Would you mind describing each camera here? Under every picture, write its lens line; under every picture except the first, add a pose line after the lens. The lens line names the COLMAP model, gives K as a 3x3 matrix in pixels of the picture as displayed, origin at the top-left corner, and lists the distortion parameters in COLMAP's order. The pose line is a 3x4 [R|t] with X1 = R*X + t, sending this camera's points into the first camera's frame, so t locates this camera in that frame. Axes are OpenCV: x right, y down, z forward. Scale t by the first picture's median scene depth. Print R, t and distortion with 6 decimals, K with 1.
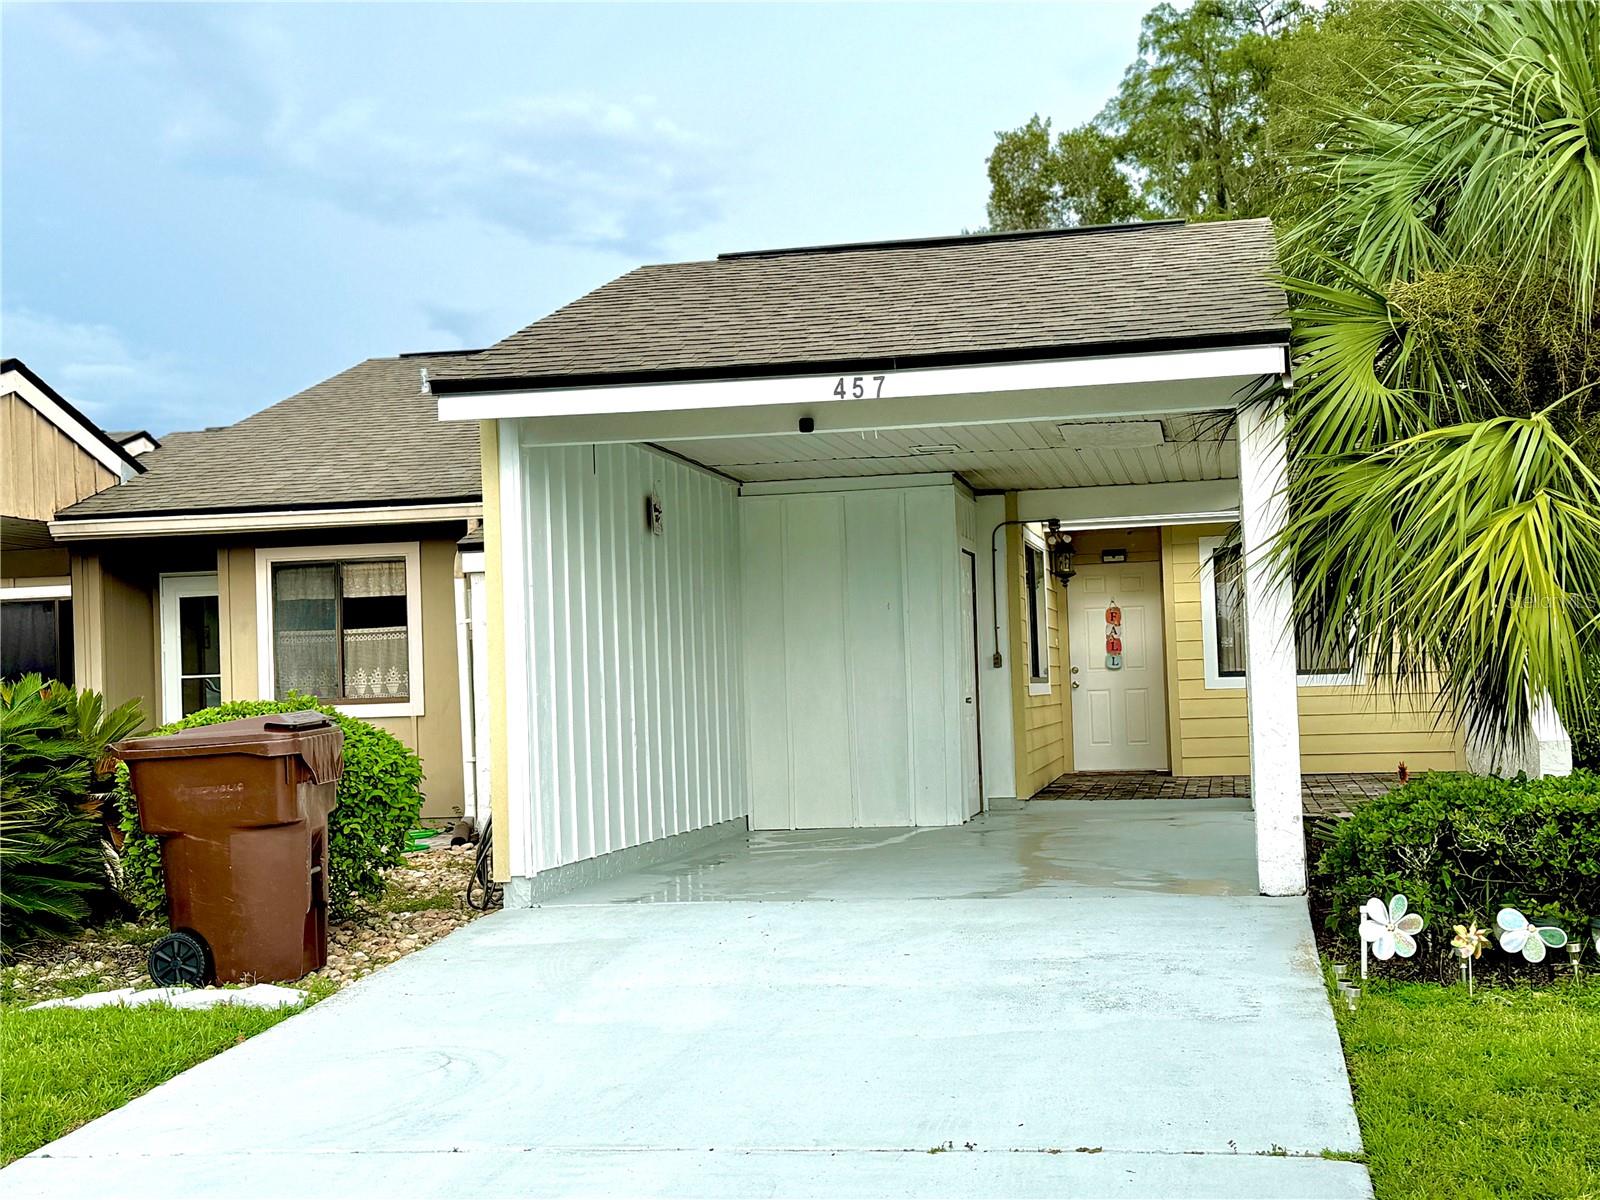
lens RADIAL K [[2194.4, 0, 800.7], [0, 2194.4, 600.9], [0, 0, 1]] dist [0.000956, 0.000000]
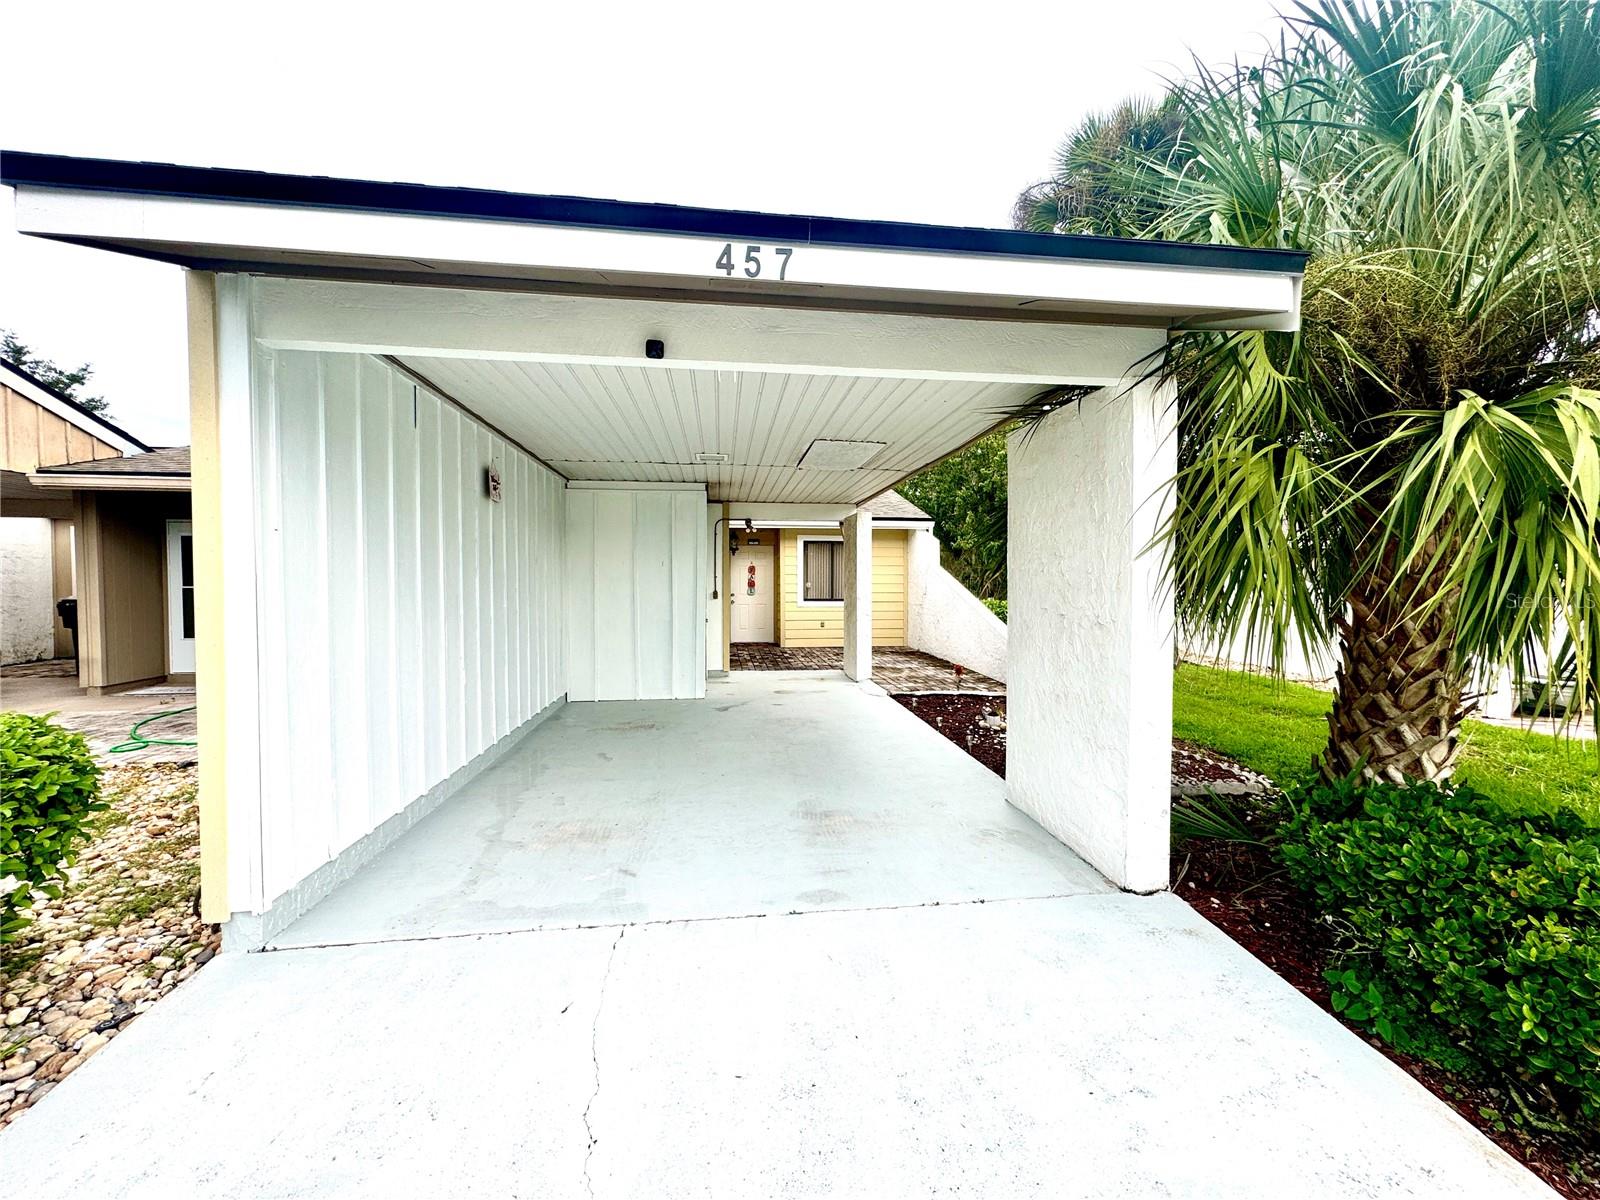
lens RADIAL K [[638.0, 0, 797.0], [0, 638.0, 590.9], [0, 0, 1]] dist [-0.000148, -0.000004]
pose [[0.948886, 0.029541, 0.314234, -0.013098], [-0.045815, 0.997957, 0.044528, -0.003059], [-0.312276, -0.056649, 0.948301, 0.524678]]
